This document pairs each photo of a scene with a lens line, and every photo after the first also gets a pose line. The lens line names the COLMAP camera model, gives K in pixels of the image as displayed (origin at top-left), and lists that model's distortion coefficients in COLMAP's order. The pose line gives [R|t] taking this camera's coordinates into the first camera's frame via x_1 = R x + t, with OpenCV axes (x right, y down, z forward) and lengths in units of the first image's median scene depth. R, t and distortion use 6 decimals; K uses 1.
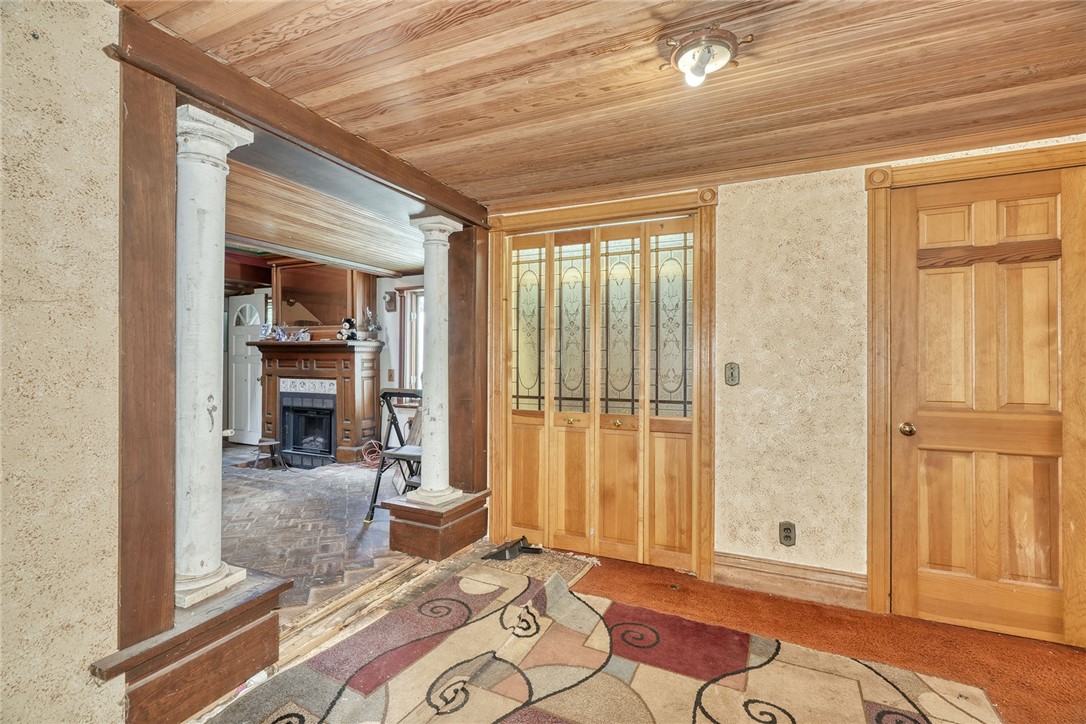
lens RADIAL K [[488.9, 0, 550.6], [0, 488.9, 362.4], [0, 0, 1]] dist [-0.003714, 0.003333]
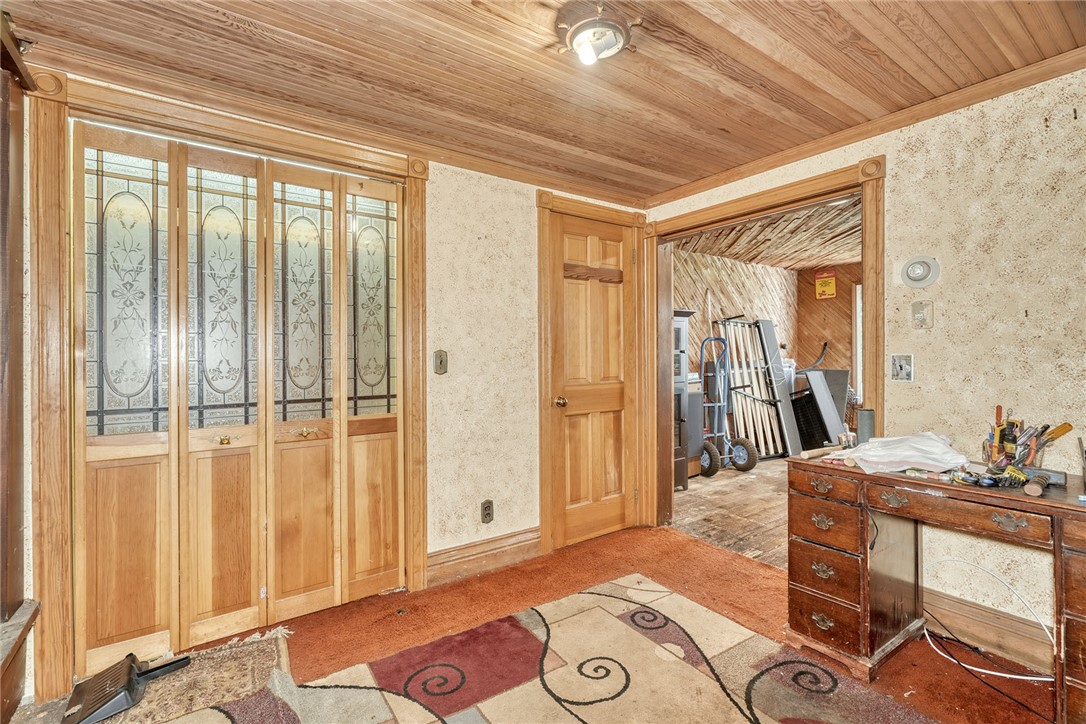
lens RADIAL K [[488.9, 0, 543.8], [0, 488.9, 352.8], [0, 0, 1]] dist [-0.003714, 0.003333]
pose [[0.510067, -0.005578, 0.860116, -0.360071], [0.006130, 0.999977, 0.002849, 0.003823], [-0.860113, 0.003820, 0.510090, 0.348446]]
